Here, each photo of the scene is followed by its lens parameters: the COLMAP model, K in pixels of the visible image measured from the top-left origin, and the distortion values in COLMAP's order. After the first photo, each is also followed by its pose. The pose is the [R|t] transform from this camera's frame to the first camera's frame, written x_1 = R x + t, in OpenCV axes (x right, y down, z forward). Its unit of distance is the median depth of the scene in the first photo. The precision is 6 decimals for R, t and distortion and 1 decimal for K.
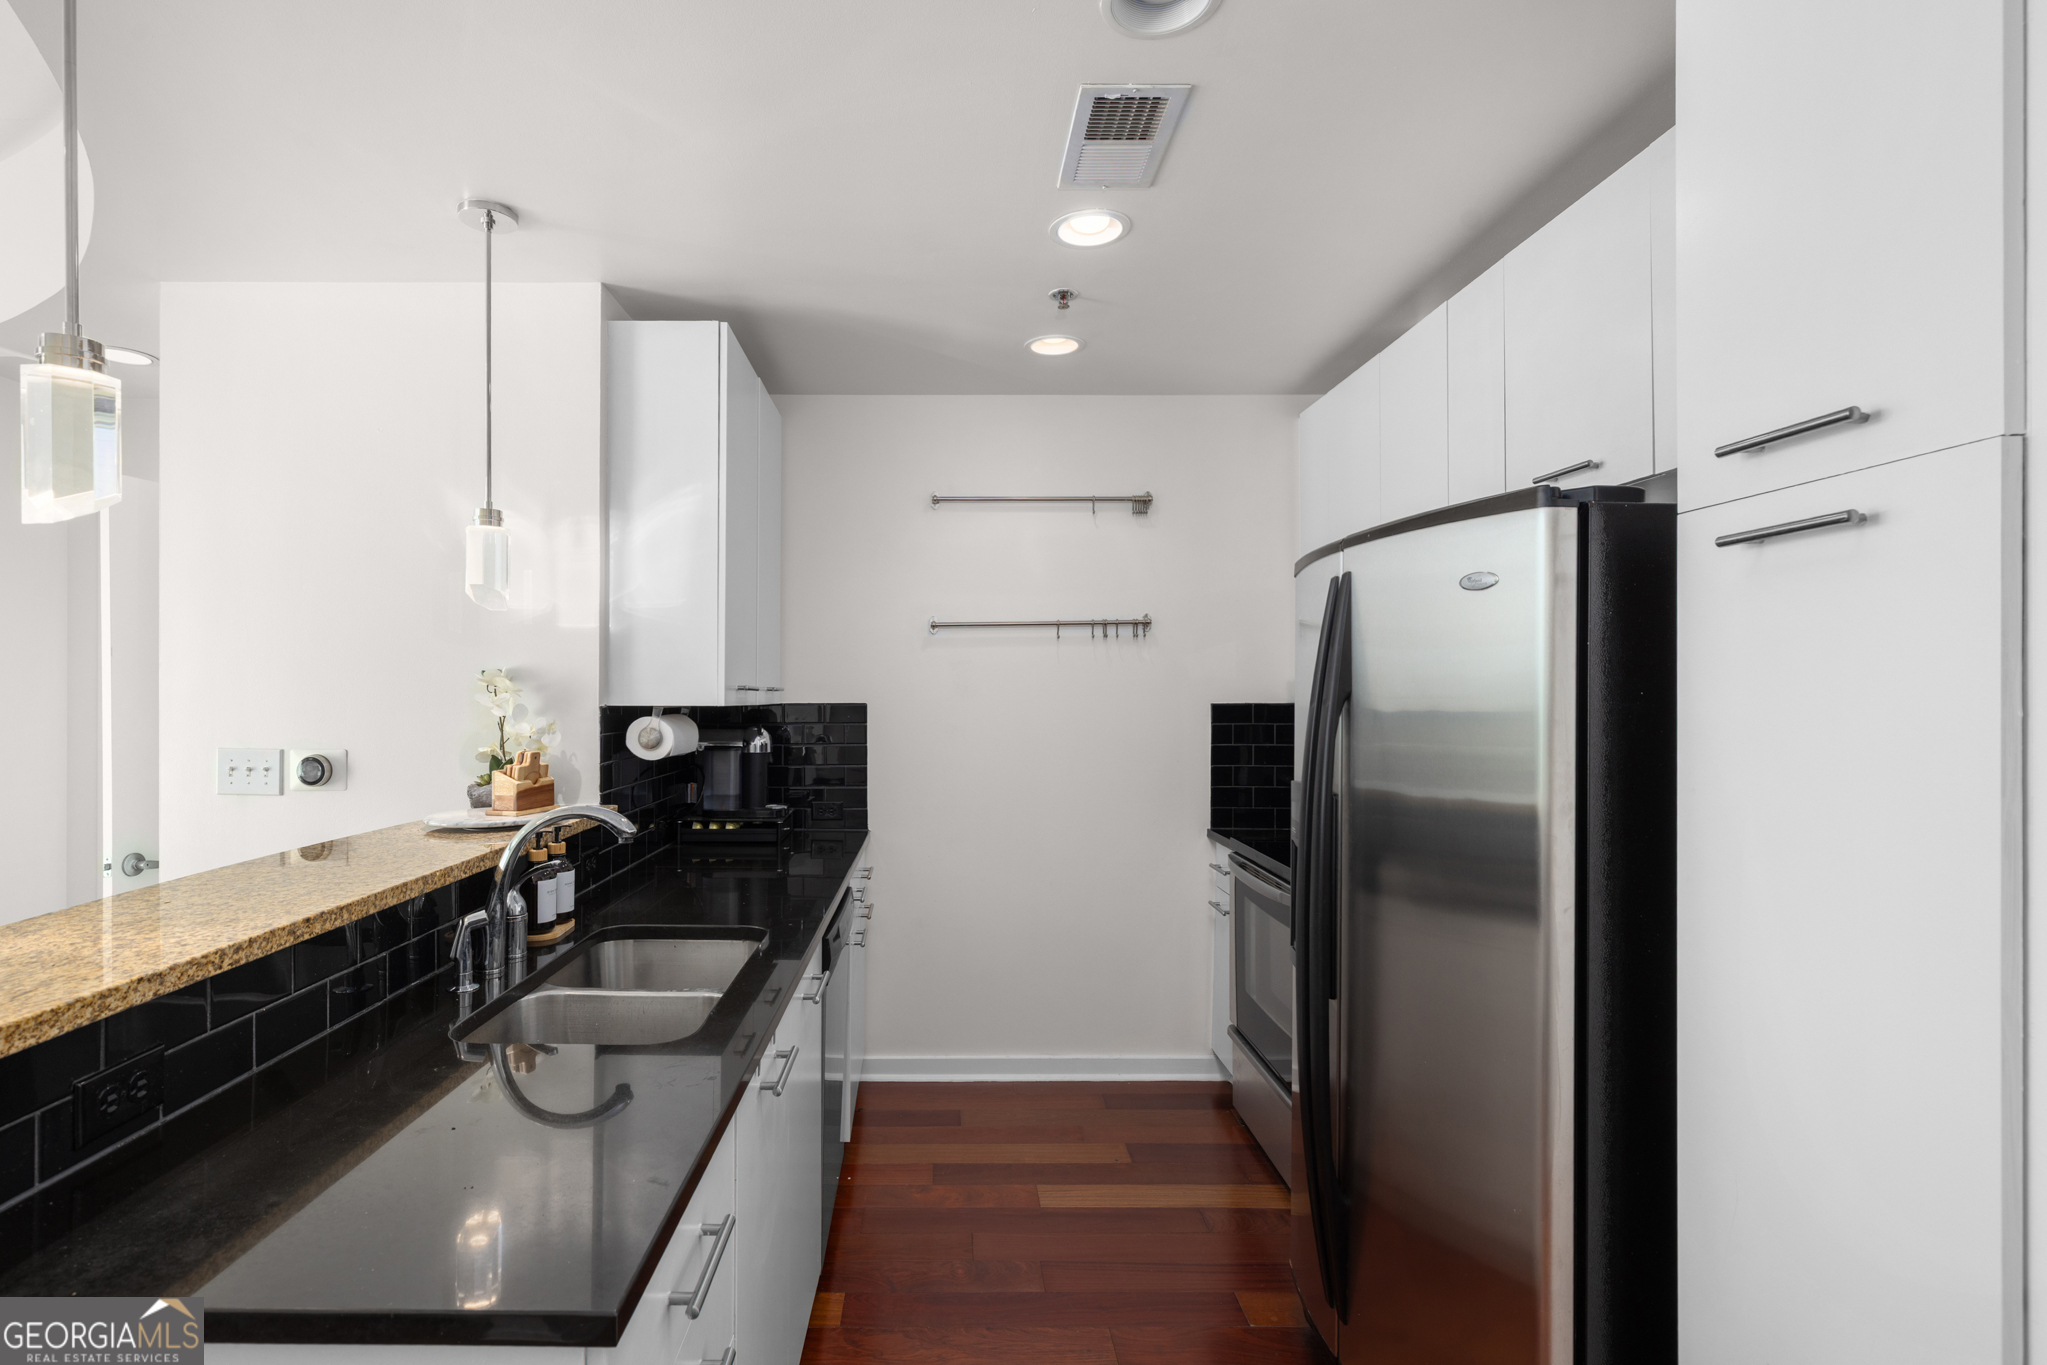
lens RADIAL K [[974.5, 0, 942.8], [0, 974.5, 685.8], [0, 0, 1]] dist [0.000993, -0.000023]
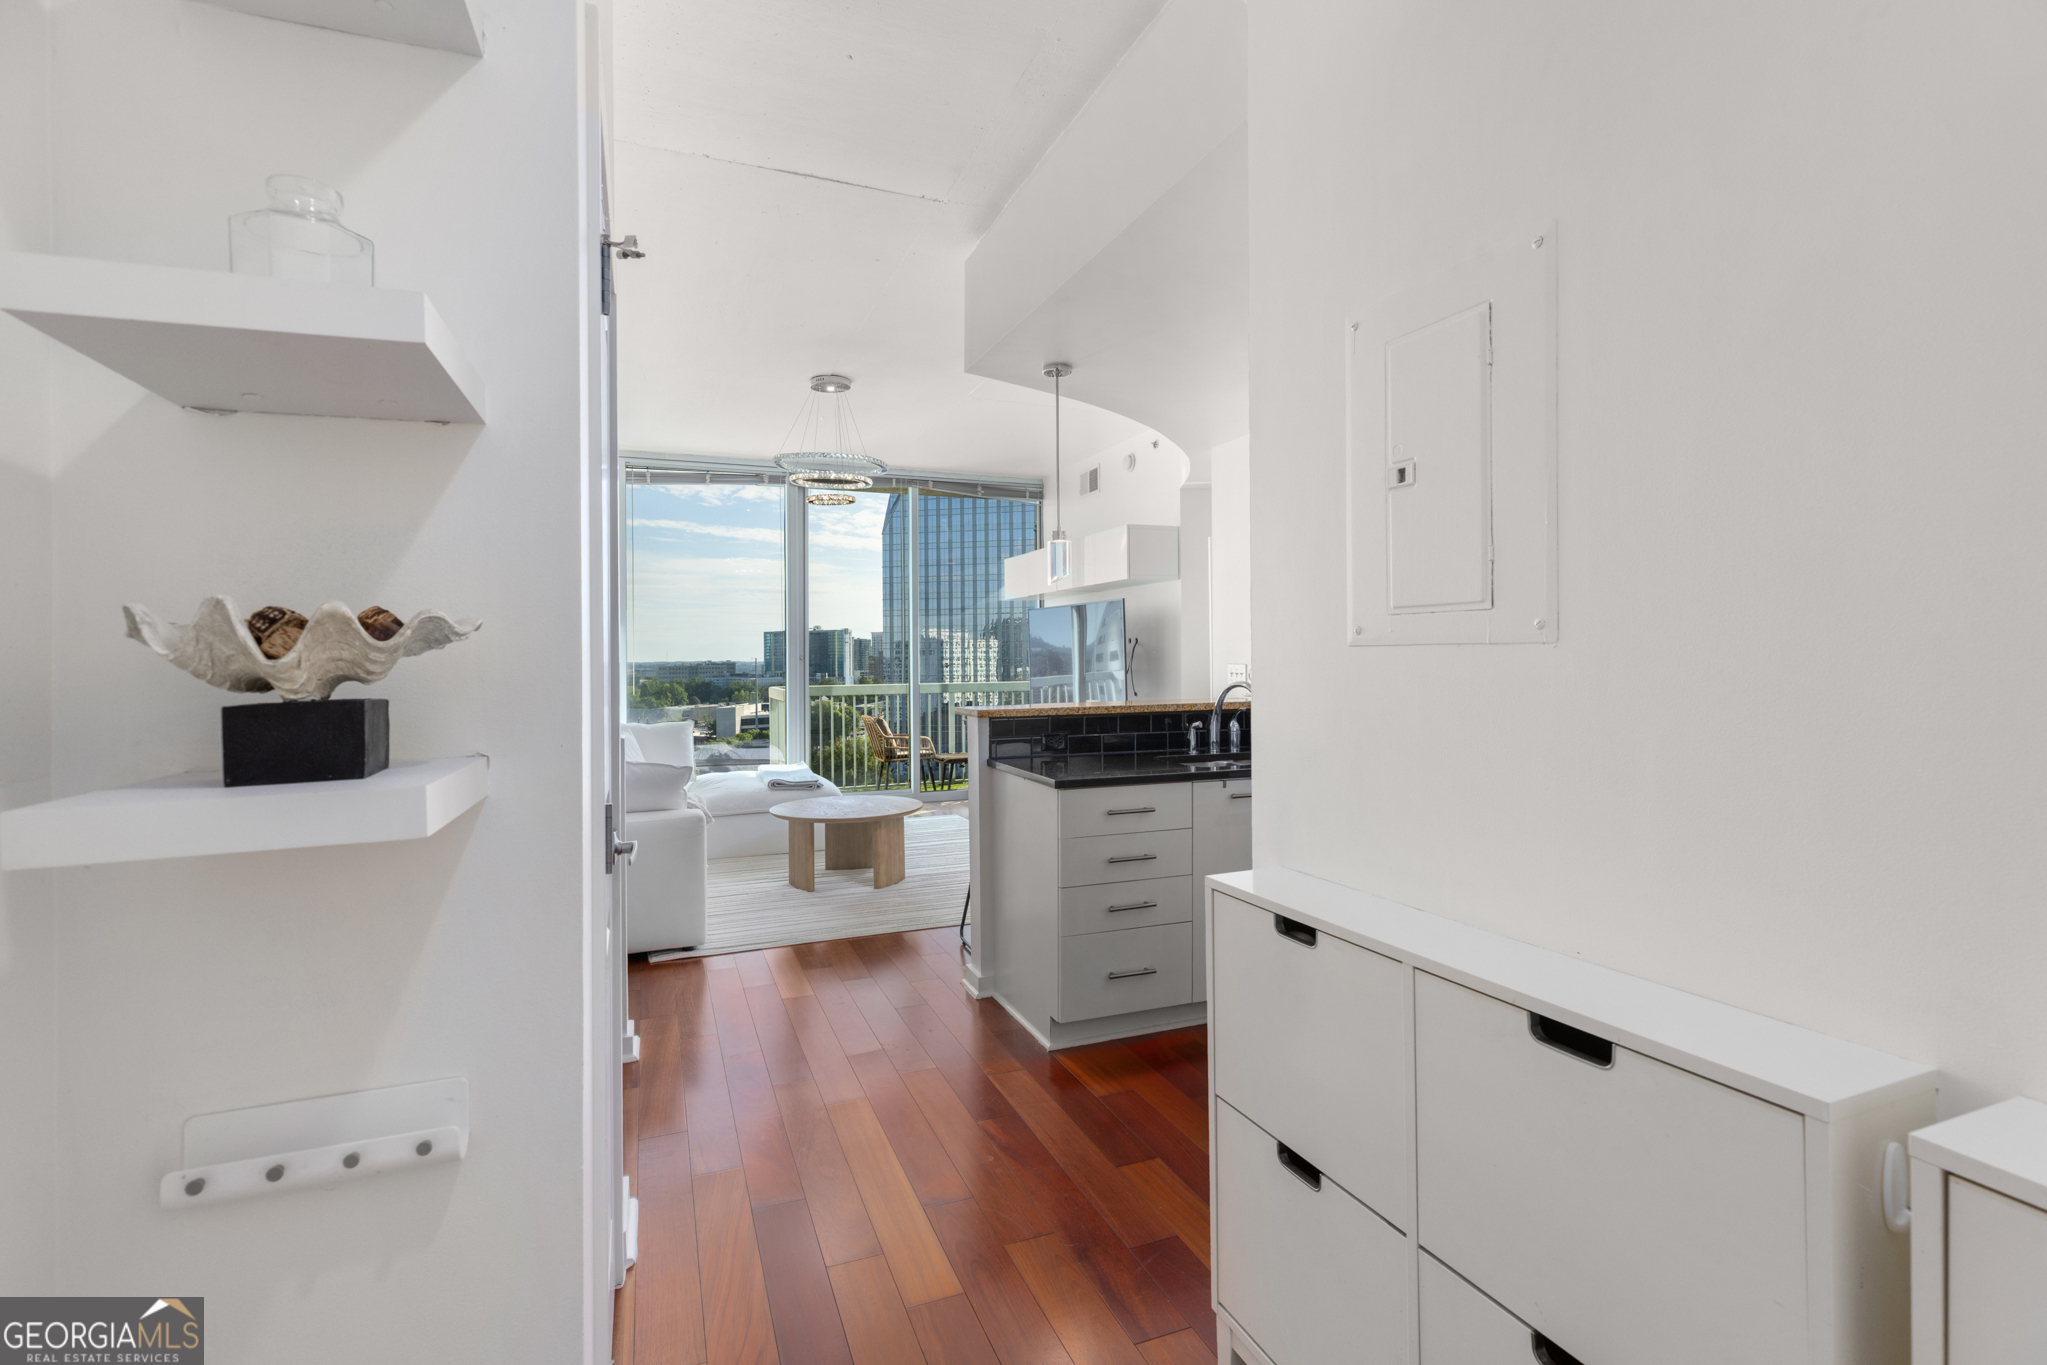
lens RADIAL K [[933.8, 0, 1017.4], [0, 933.8, 641.8], [0, 0, 1]] dist [-0.000403, -0.000028]
pose [[0.368385, -0.017266, -0.929513, 0.942501], [0.013935, 0.999818, -0.013049, 0.036481], [0.929569, -0.008146, 0.368558, -0.164110]]
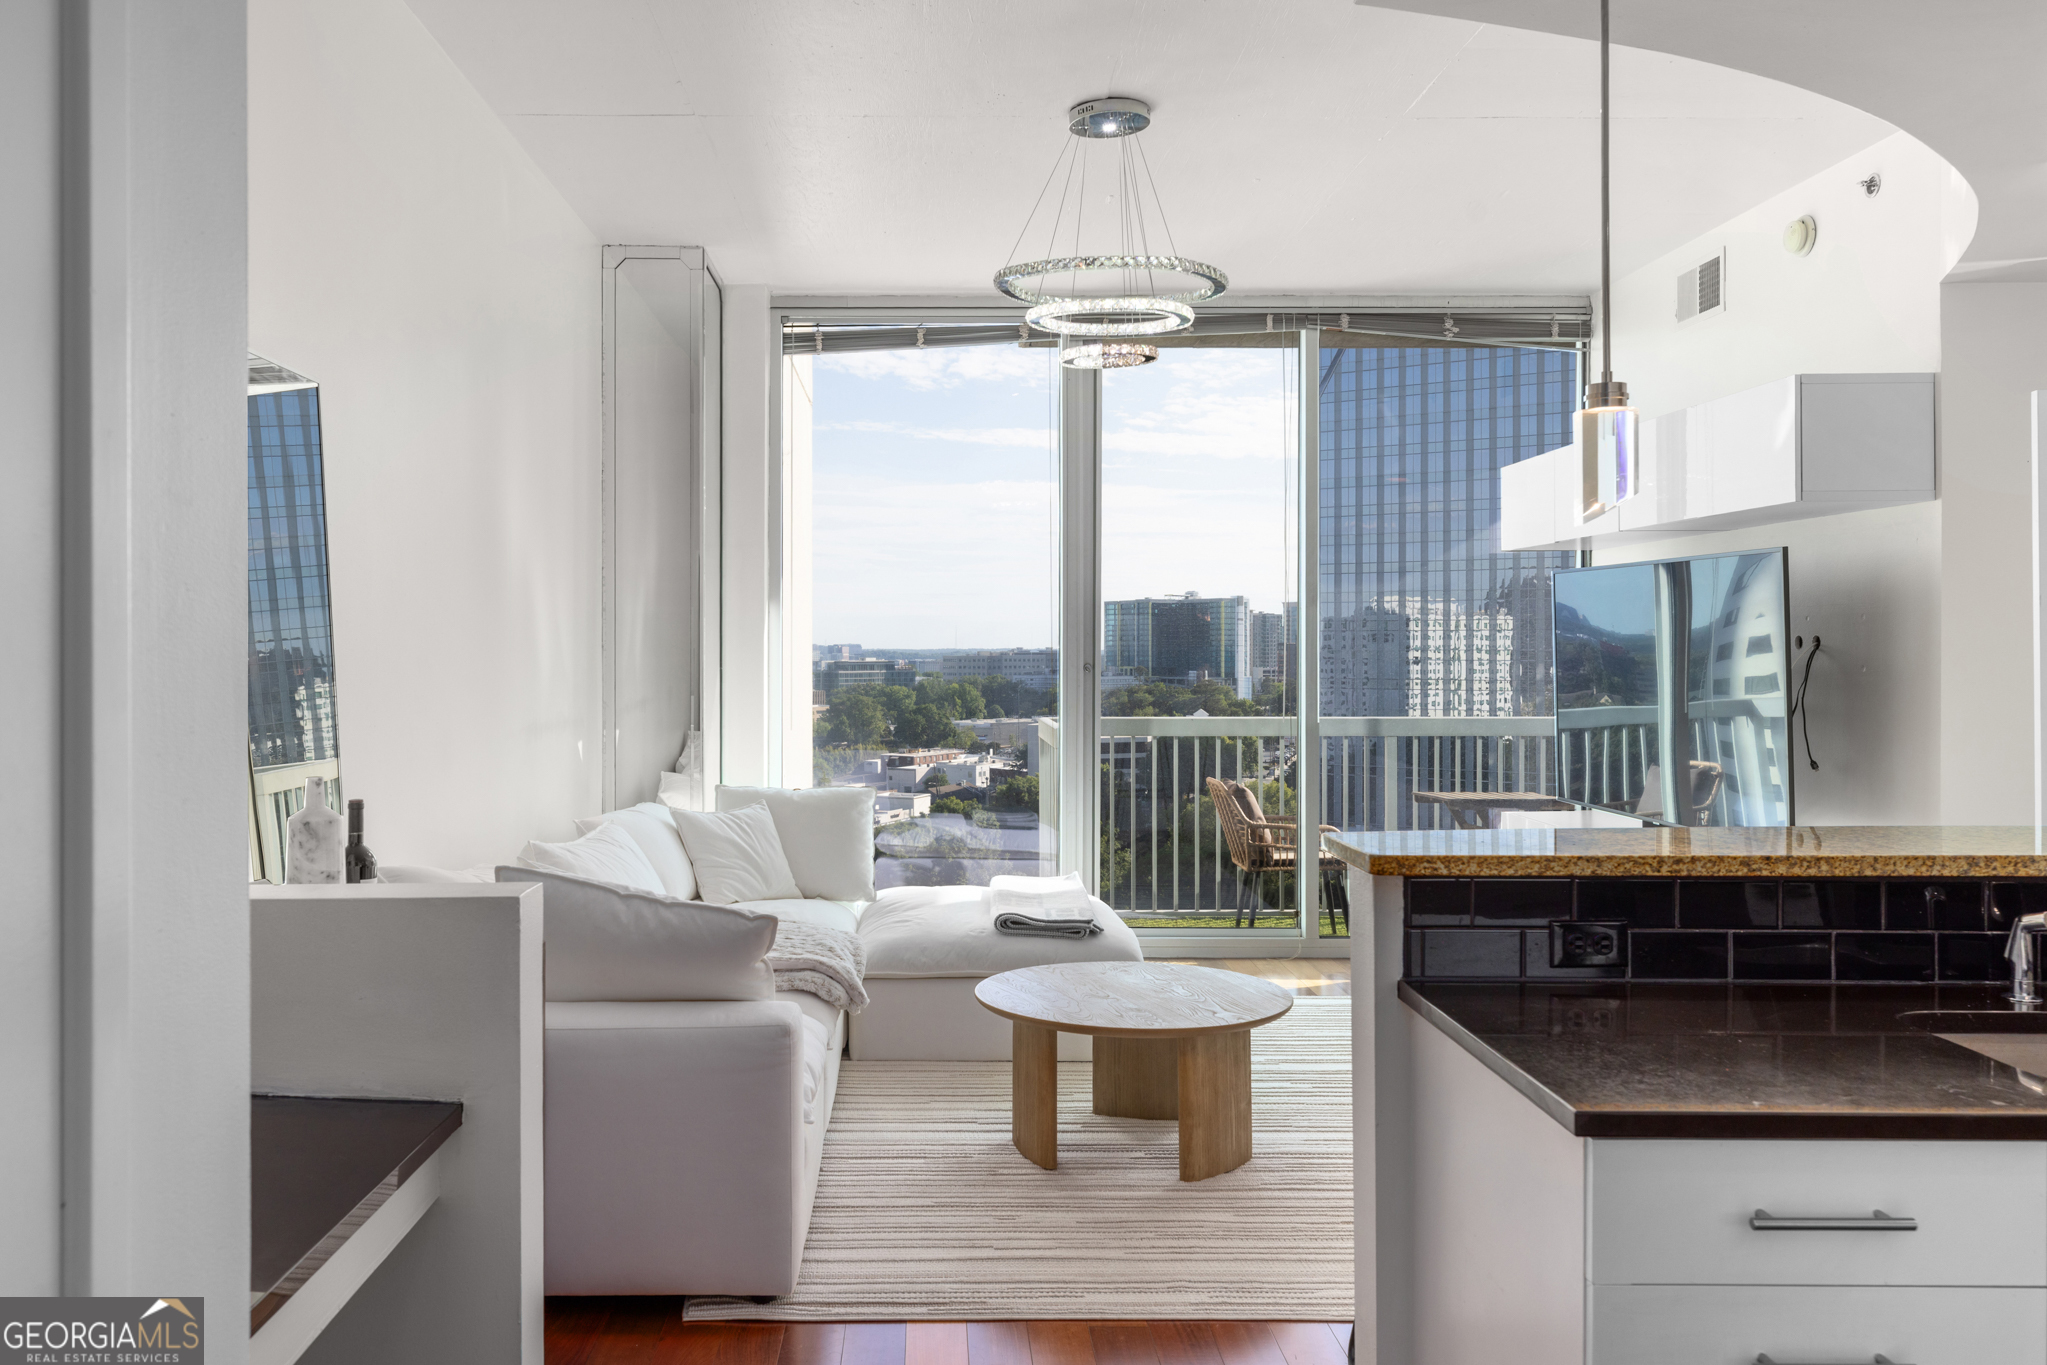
lens RADIAL K [[1569.0, 0, 913.3], [0, 1569.0, 640.1], [0, 0, 1]] dist [0.001563, -0.006048]
pose [[-0.009282, -0.003003, -0.999952, 0.545830], [0.006444, 0.999975, -0.003063, -0.002100], [0.999936, -0.006472, -0.009263, 0.031441]]
